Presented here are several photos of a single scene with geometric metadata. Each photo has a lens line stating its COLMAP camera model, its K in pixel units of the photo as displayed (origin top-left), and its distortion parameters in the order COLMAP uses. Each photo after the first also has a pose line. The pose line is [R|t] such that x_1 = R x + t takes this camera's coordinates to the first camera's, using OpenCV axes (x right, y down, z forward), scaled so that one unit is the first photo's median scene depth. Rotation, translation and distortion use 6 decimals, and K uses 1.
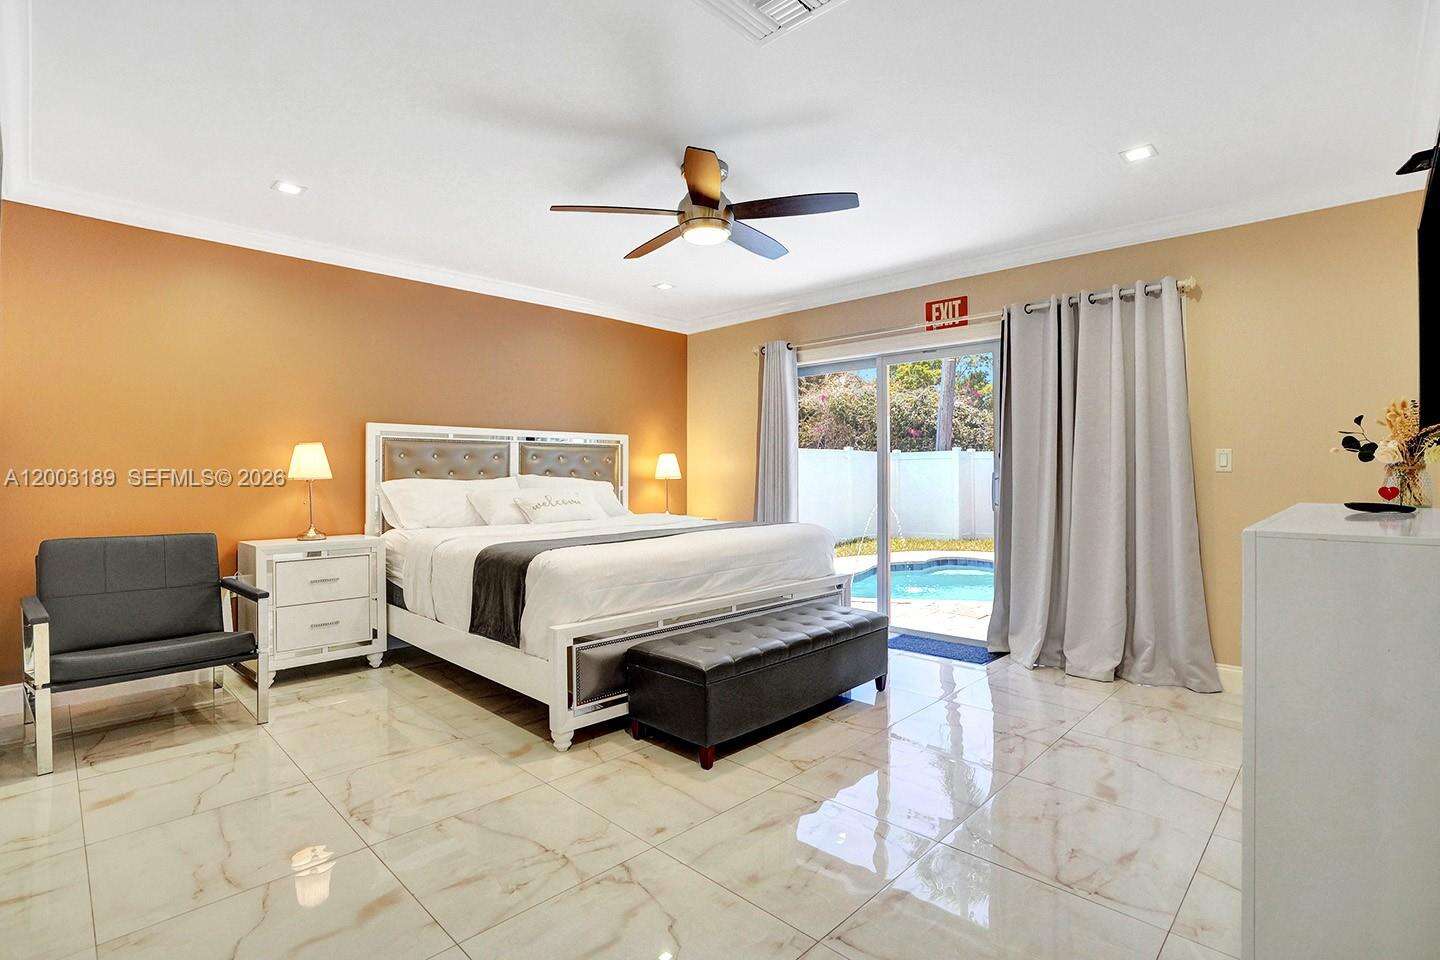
lens RADIAL K [[665.8, 0, 713.6], [0, 665.8, 478.4], [0, 0, 1]] dist [-0.043542, 0.007911]
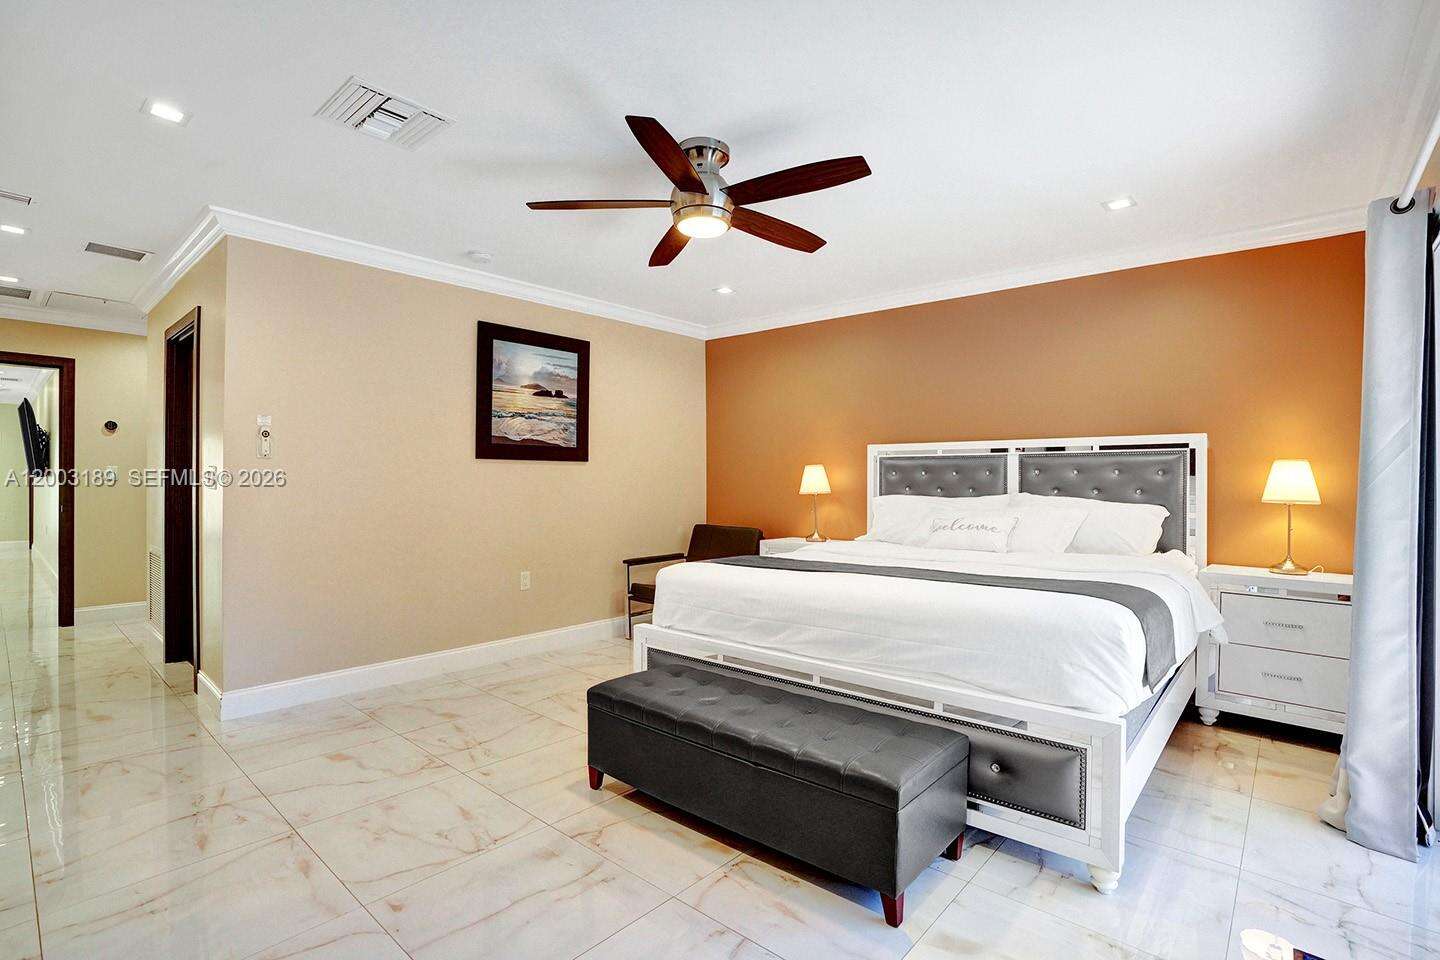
lens RADIAL K [[665.8, 0, 714.3], [0, 665.8, 480.1], [0, 0, 1]] dist [-0.043542, 0.007911]
pose [[0.076754, -0.007338, -0.997023, 0.539506], [-0.020820, 0.999743, -0.008961, -0.007223], [0.996833, 0.021446, 0.076582, 0.599647]]
